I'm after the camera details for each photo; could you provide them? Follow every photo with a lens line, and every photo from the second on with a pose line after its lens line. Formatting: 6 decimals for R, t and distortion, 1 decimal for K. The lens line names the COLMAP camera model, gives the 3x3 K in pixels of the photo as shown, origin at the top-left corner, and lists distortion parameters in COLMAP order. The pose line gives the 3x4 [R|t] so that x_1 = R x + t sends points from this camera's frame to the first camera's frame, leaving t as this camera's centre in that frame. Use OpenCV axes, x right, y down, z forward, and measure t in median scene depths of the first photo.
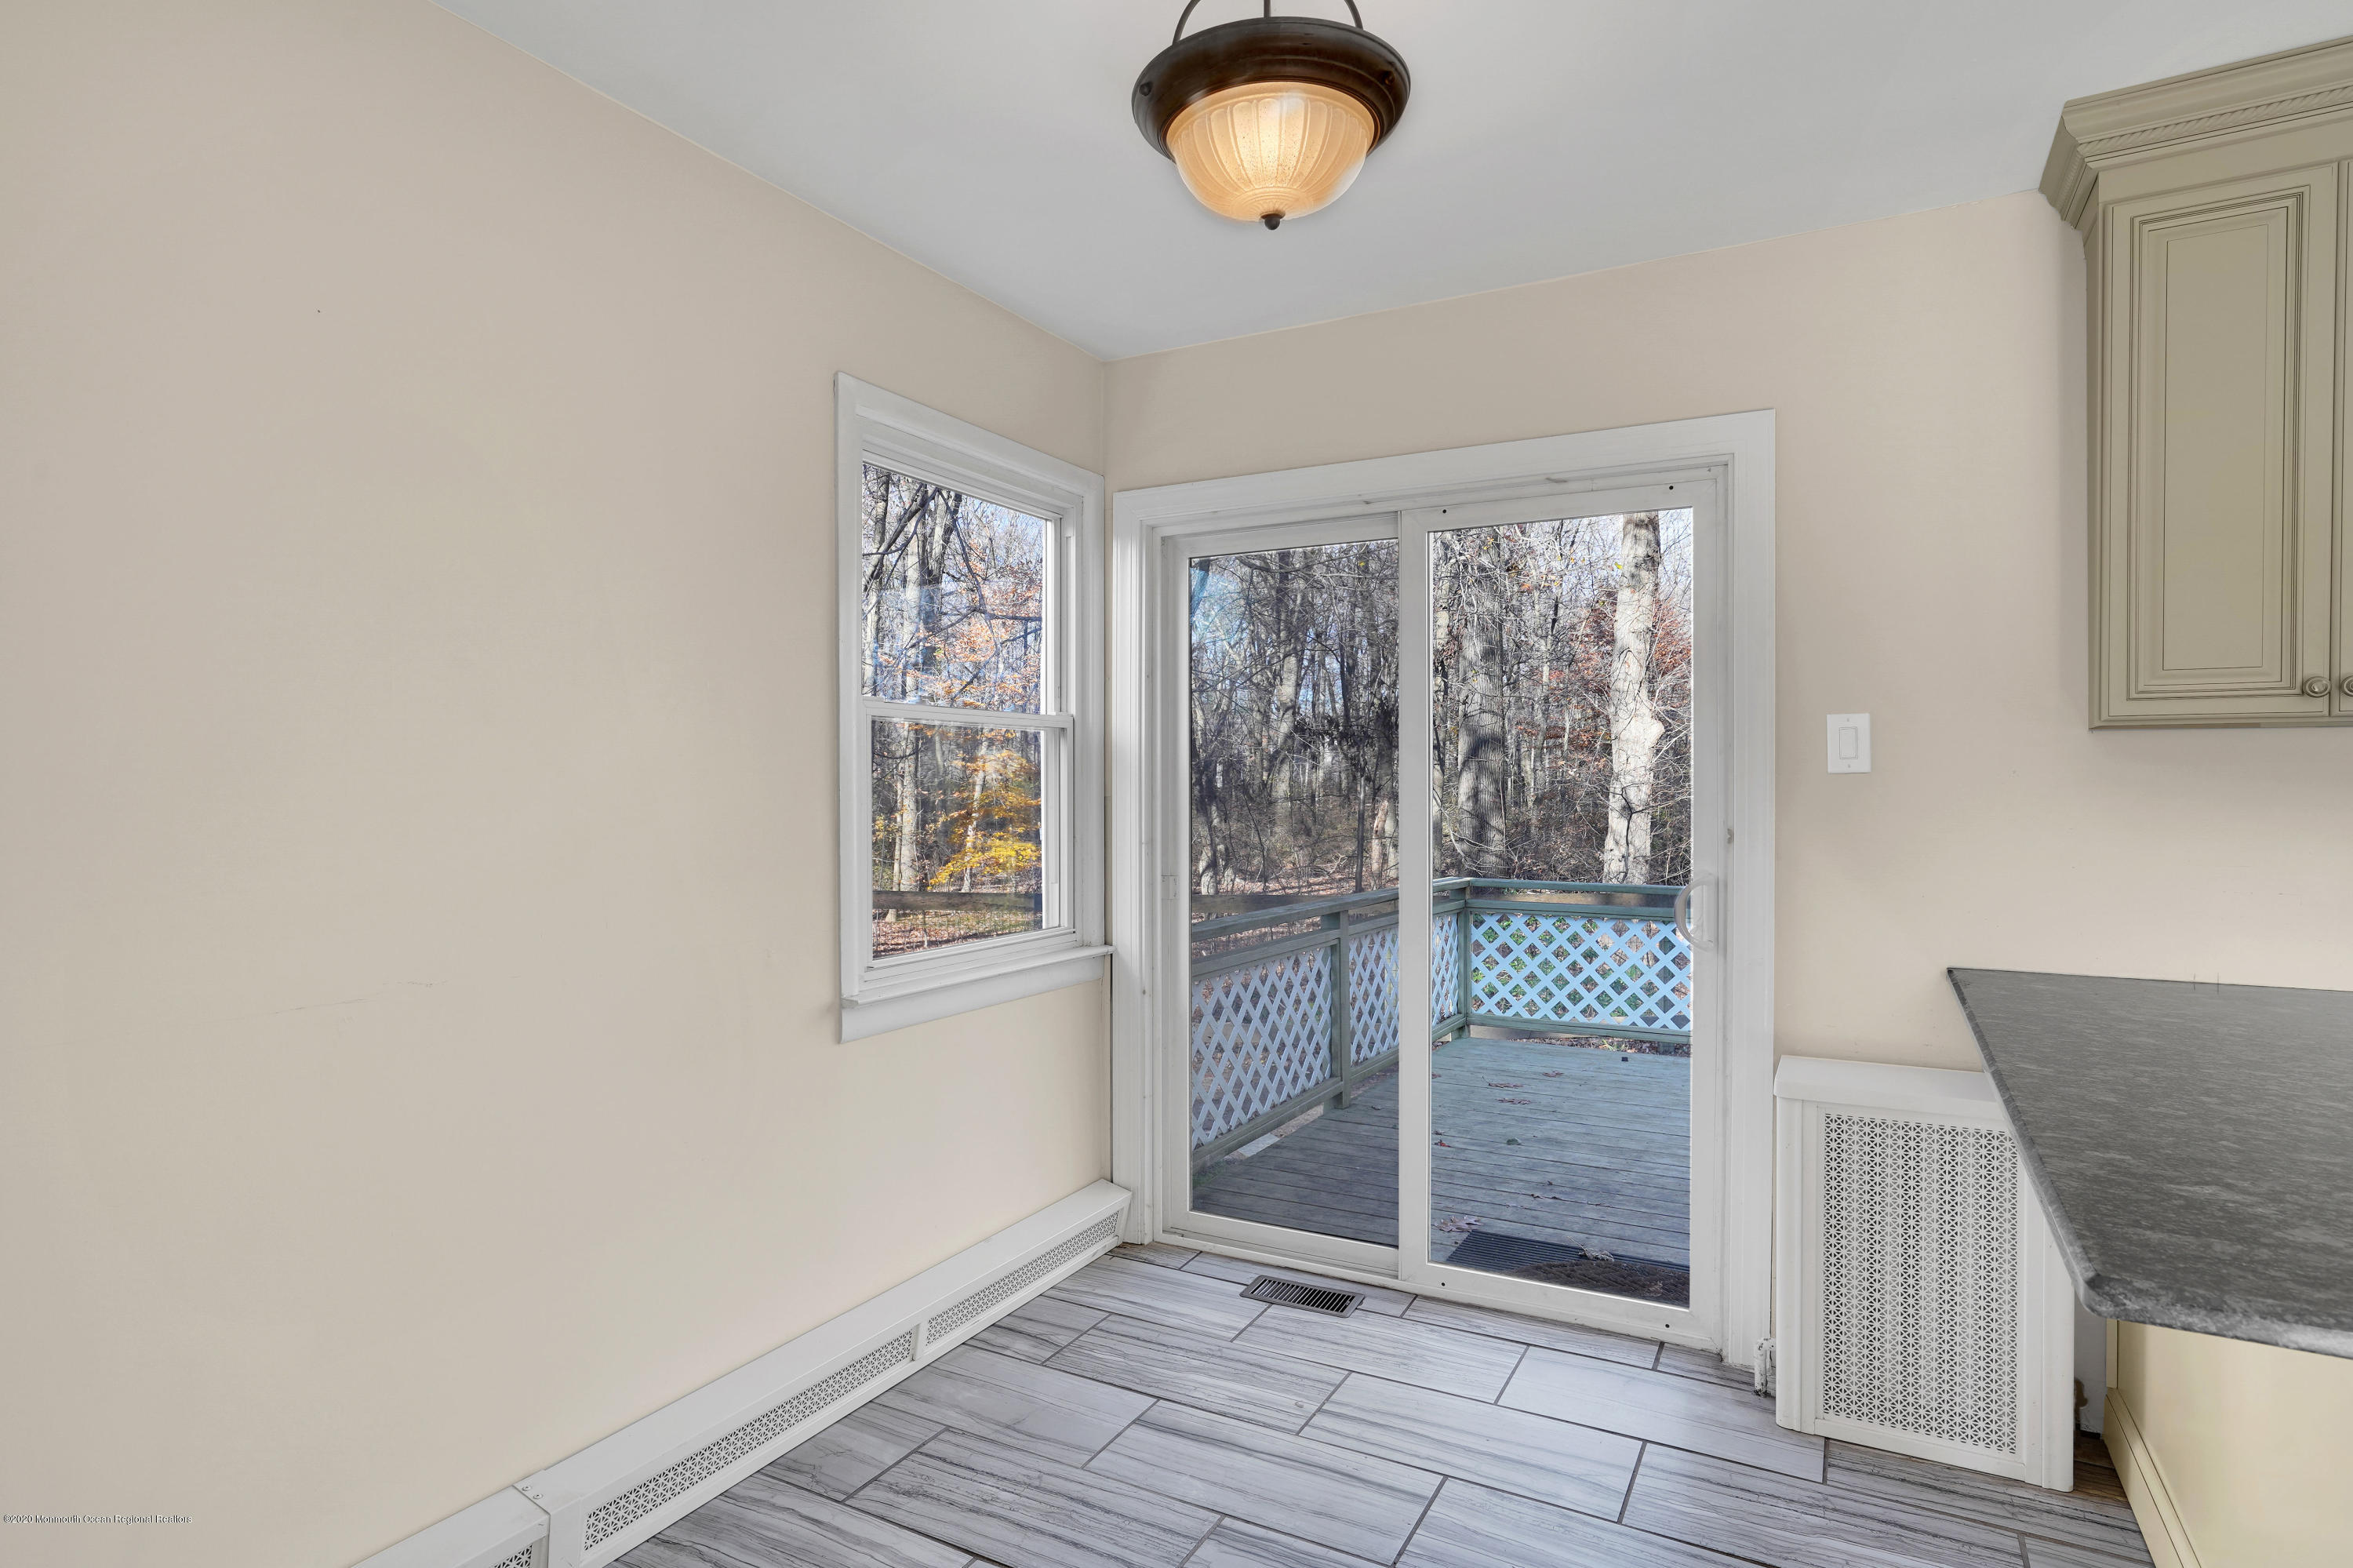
lens RADIAL K [[1252.8, 0, 1174.7], [0, 1252.8, 792.6], [0, 0, 1]] dist [-0.055939, 0.038652]
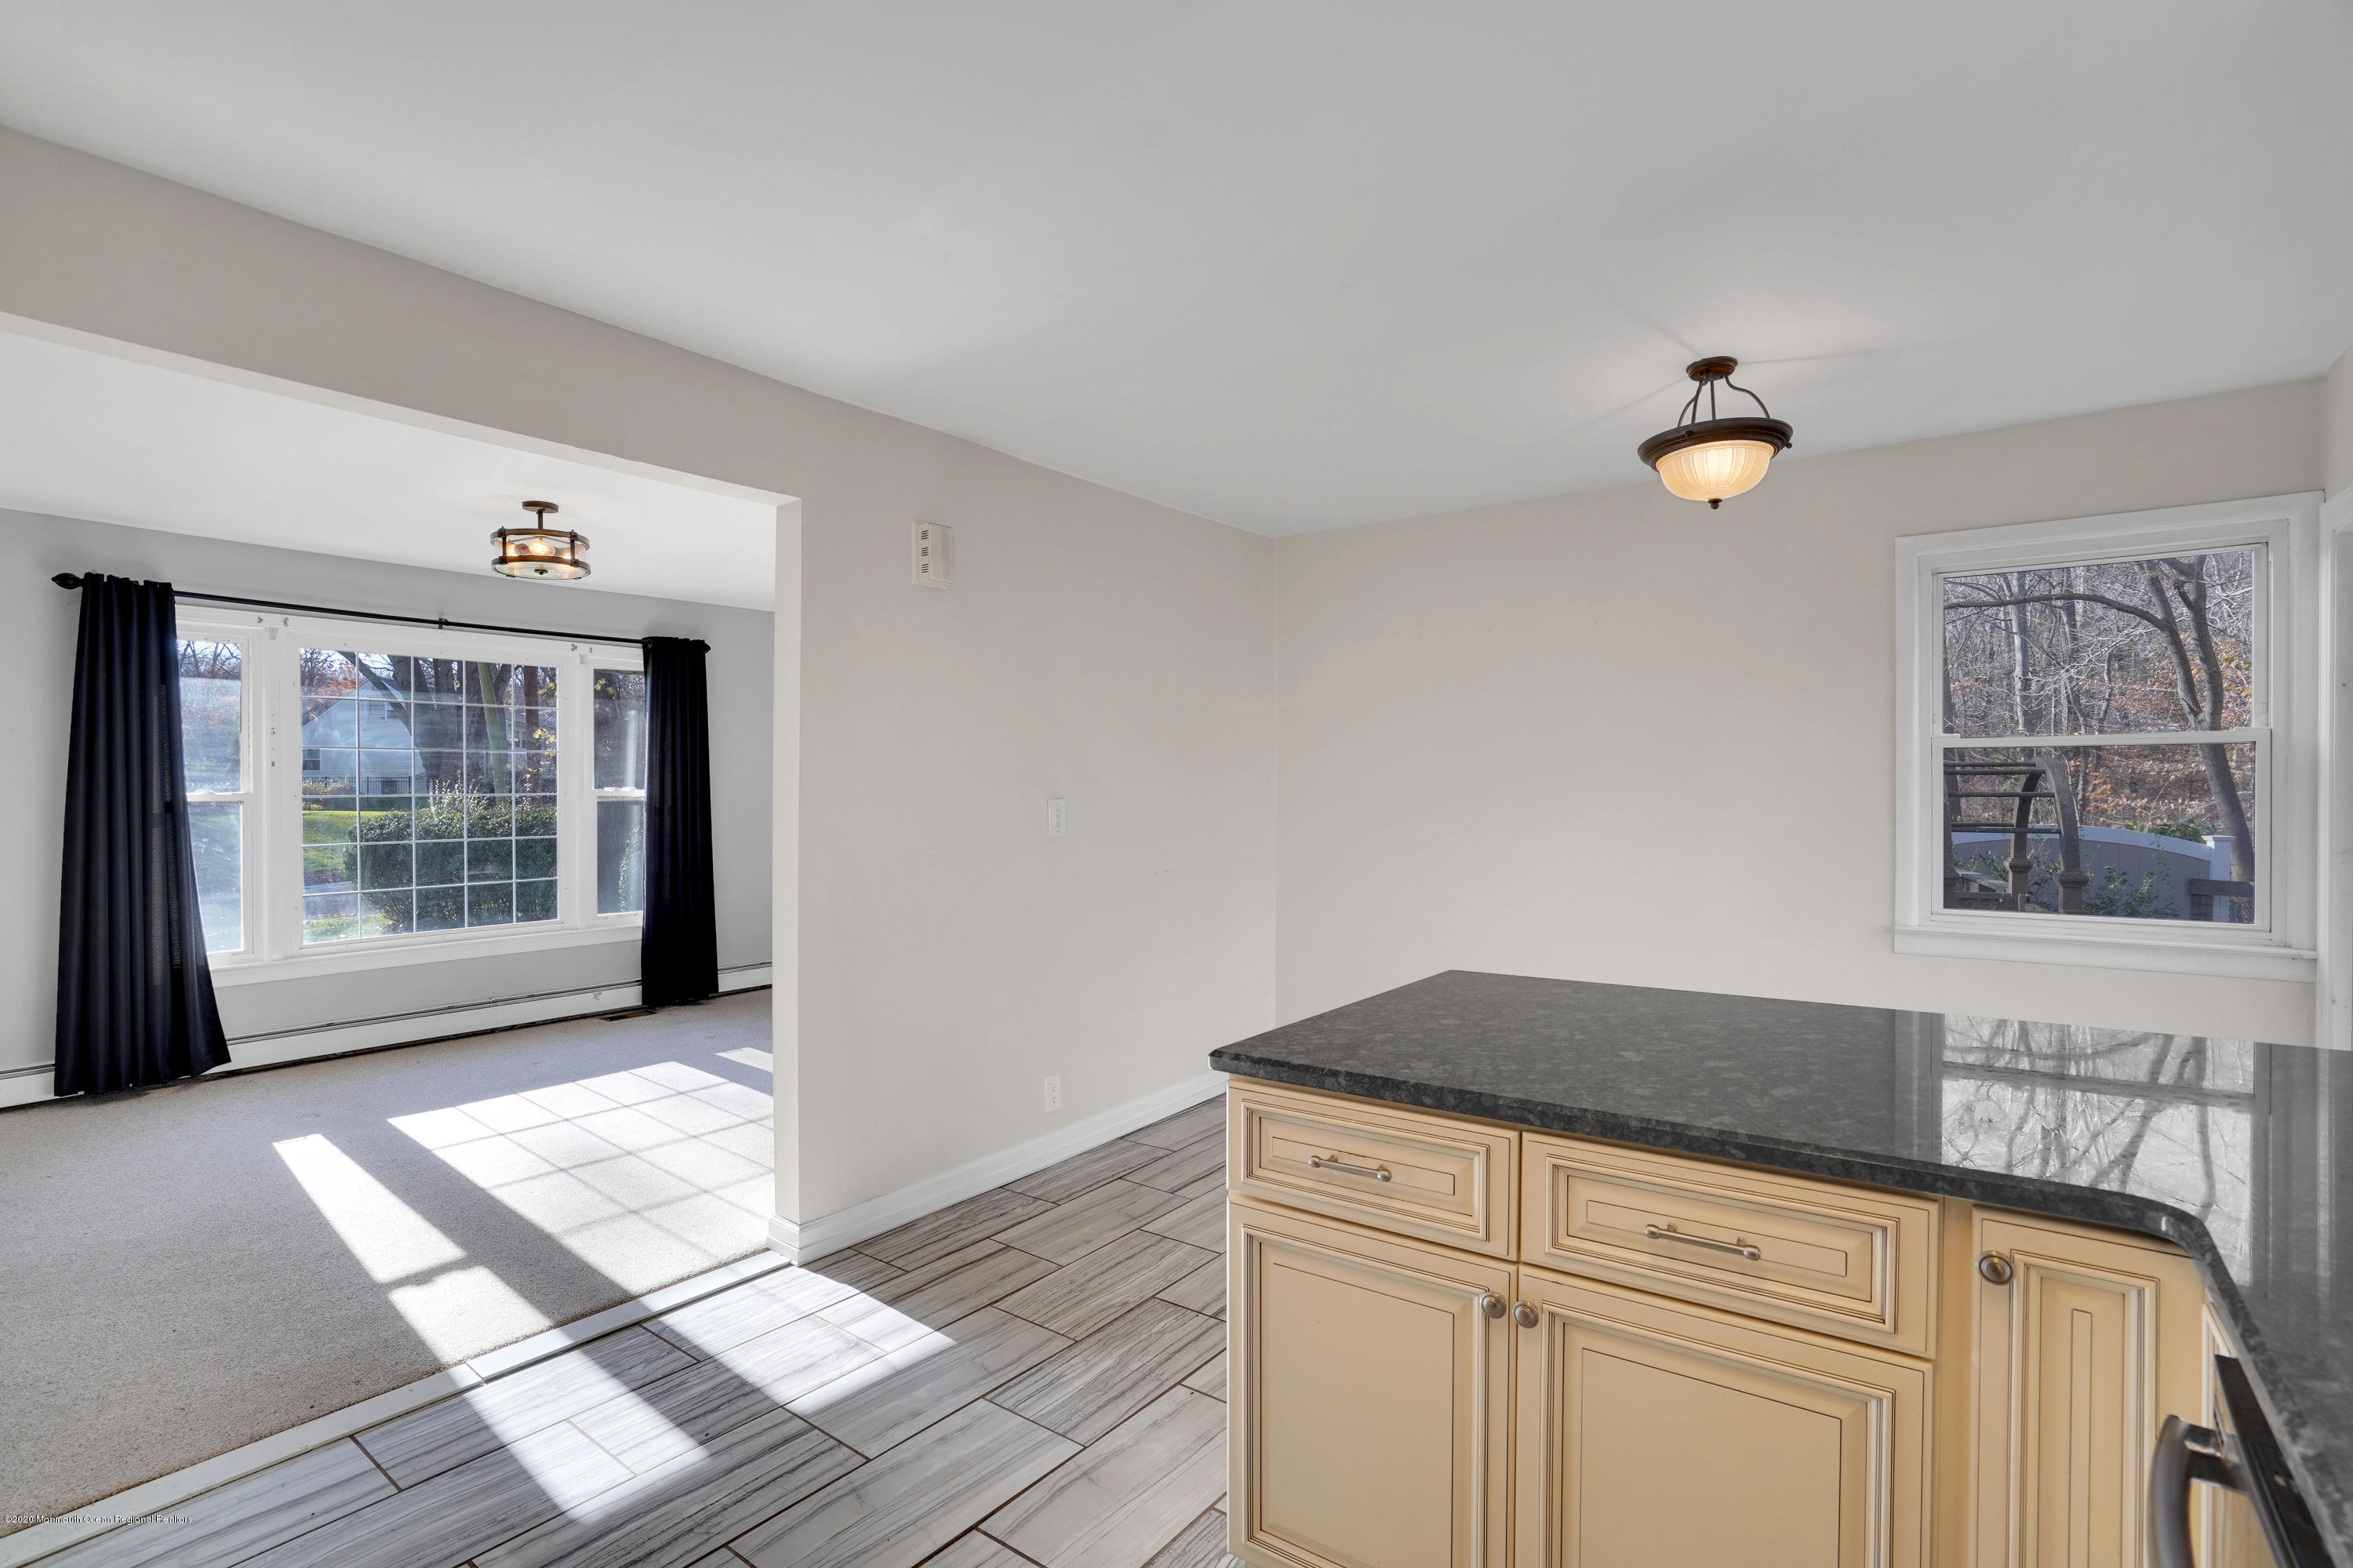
lens RADIAL K [[1103.0, 0, 1171.1], [0, 1103.0, 794.8], [0, 0, 1]] dist [-0.063237, 0.024275]
pose [[-0.141819, 0.005348, -0.989878, 1.204005], [-0.005184, 0.999968, 0.006145, -0.008652], [0.989879, 0.006003, -0.141786, 0.254934]]
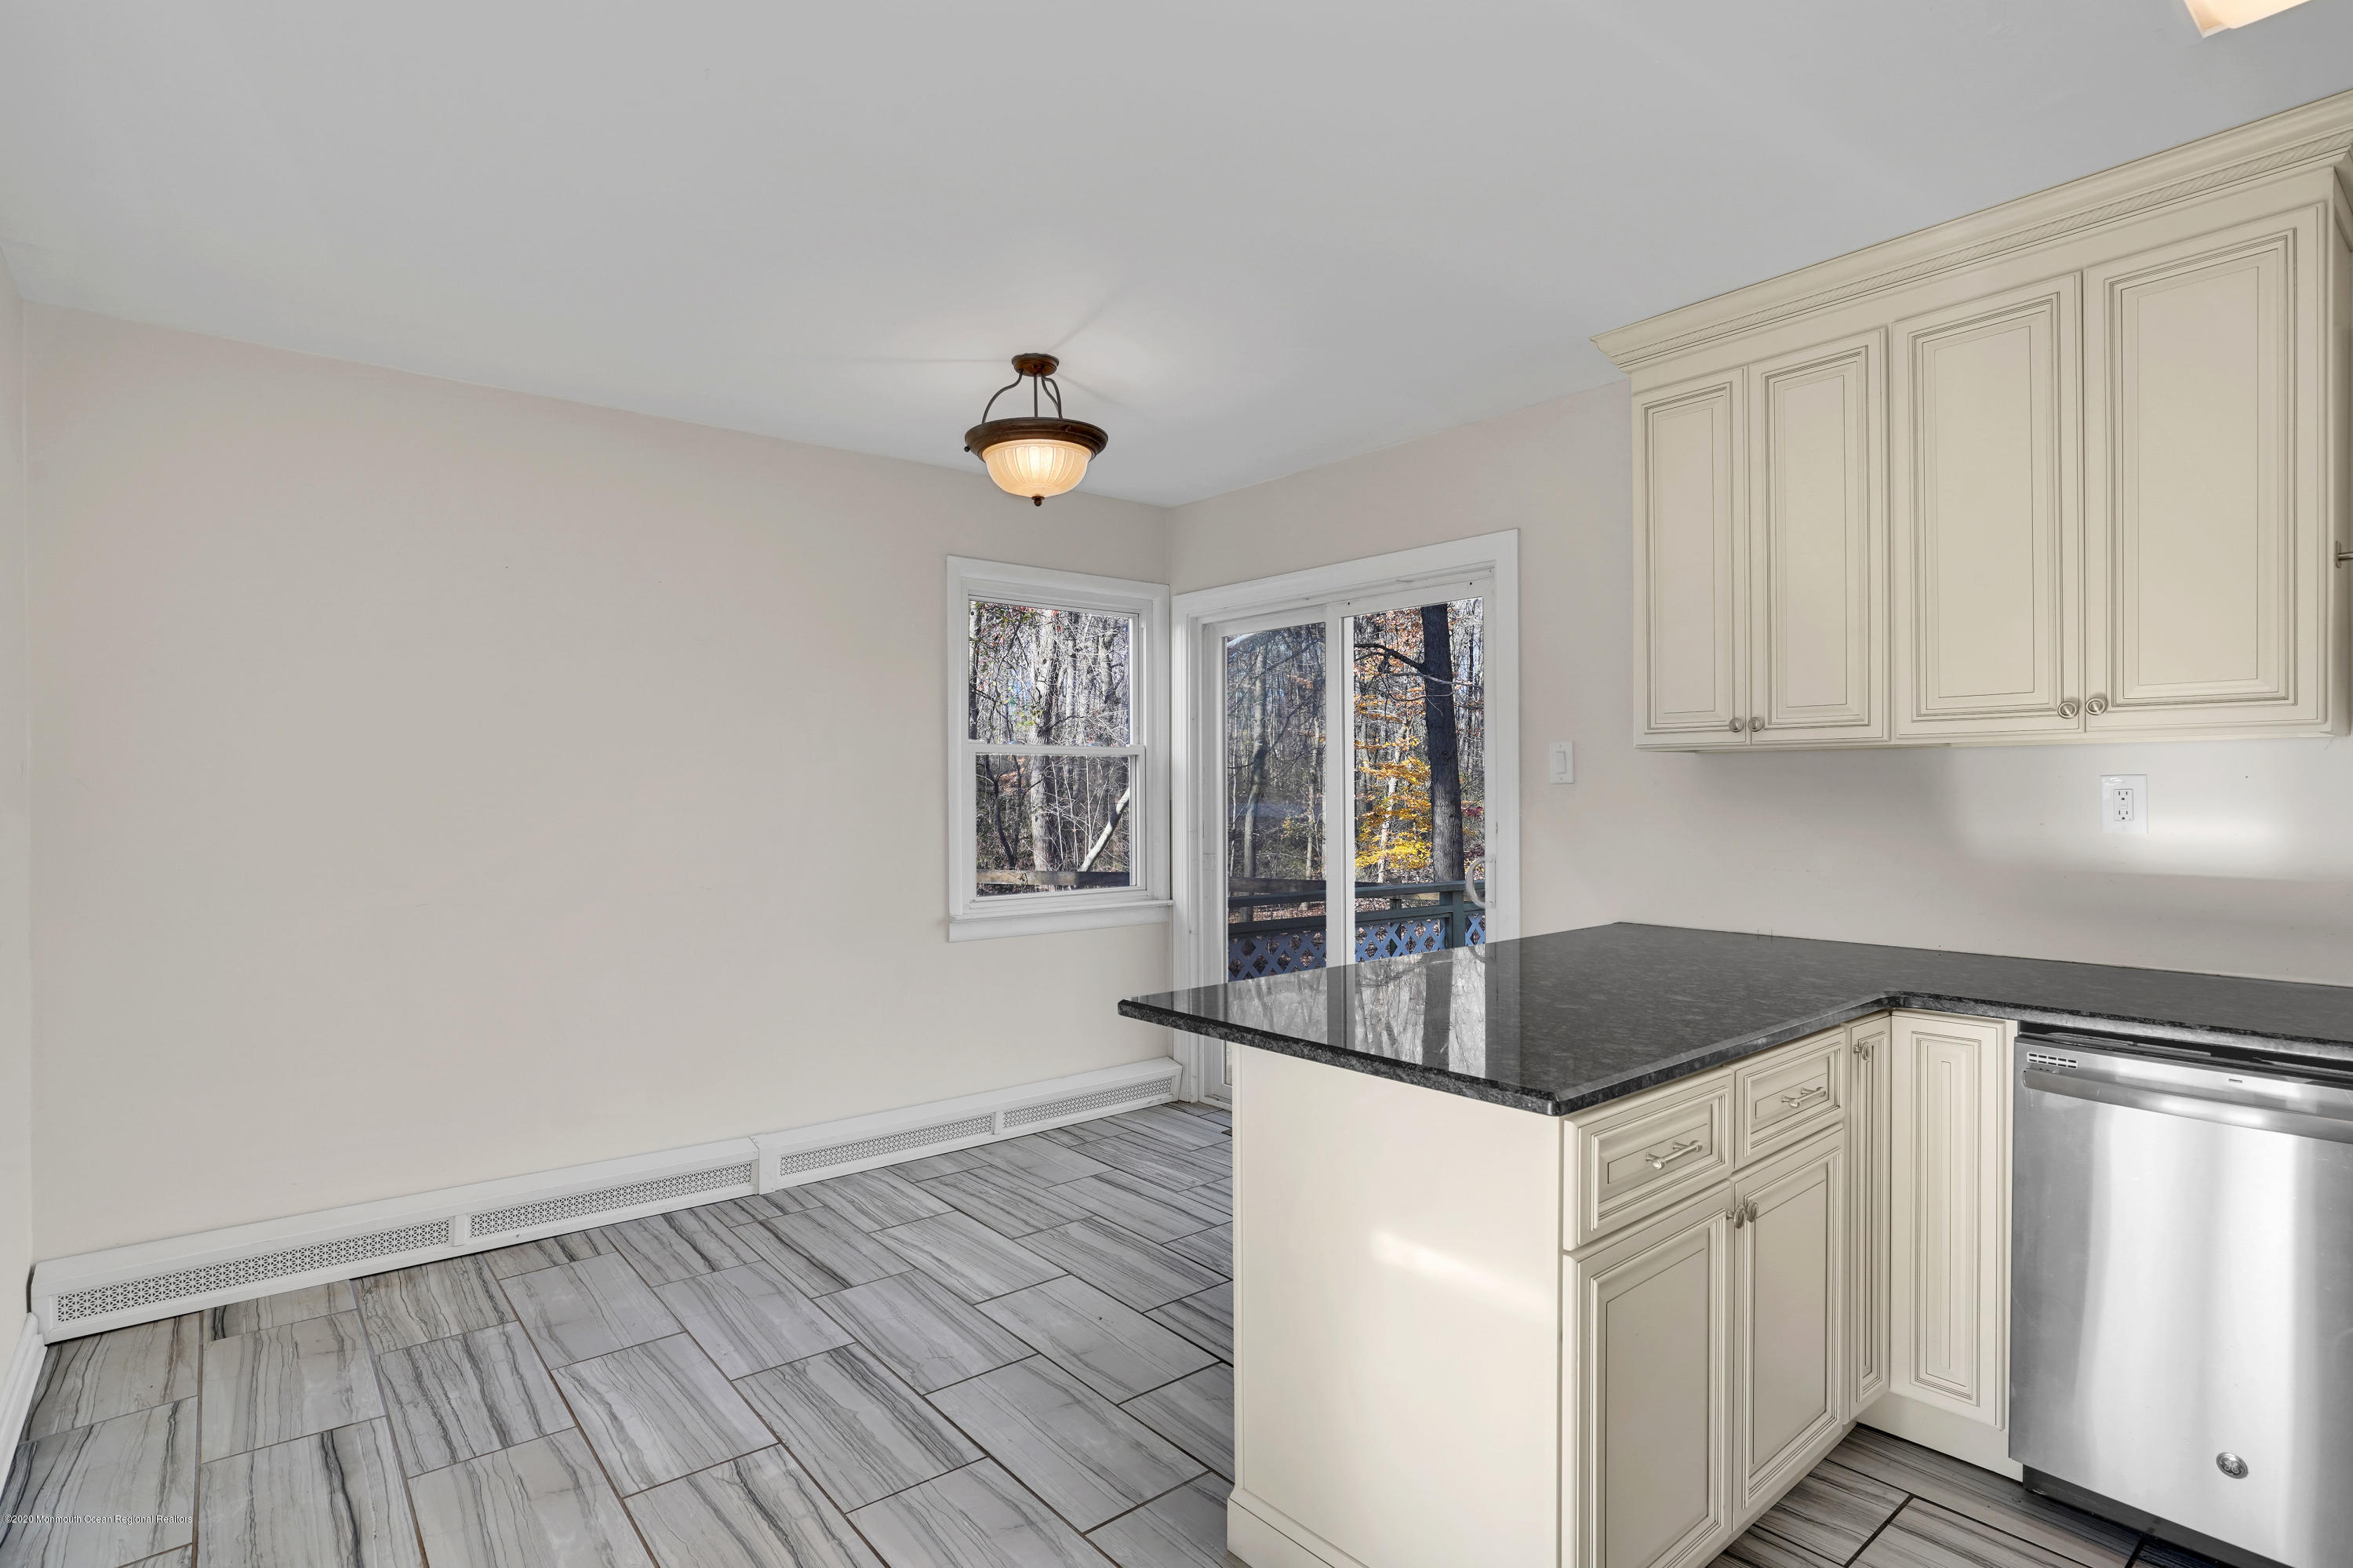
lens RADIAL K [[1188.9, 0, 1170.2], [0, 1188.9, 793.8], [0, 0, 1]] dist [-0.056752, 0.029024]
pose [[0.927724, -0.004106, -0.373245, 0.613744], [0.003445, 0.999991, -0.002438, -0.001459], [0.373251, 0.000976, 0.927730, -0.405768]]
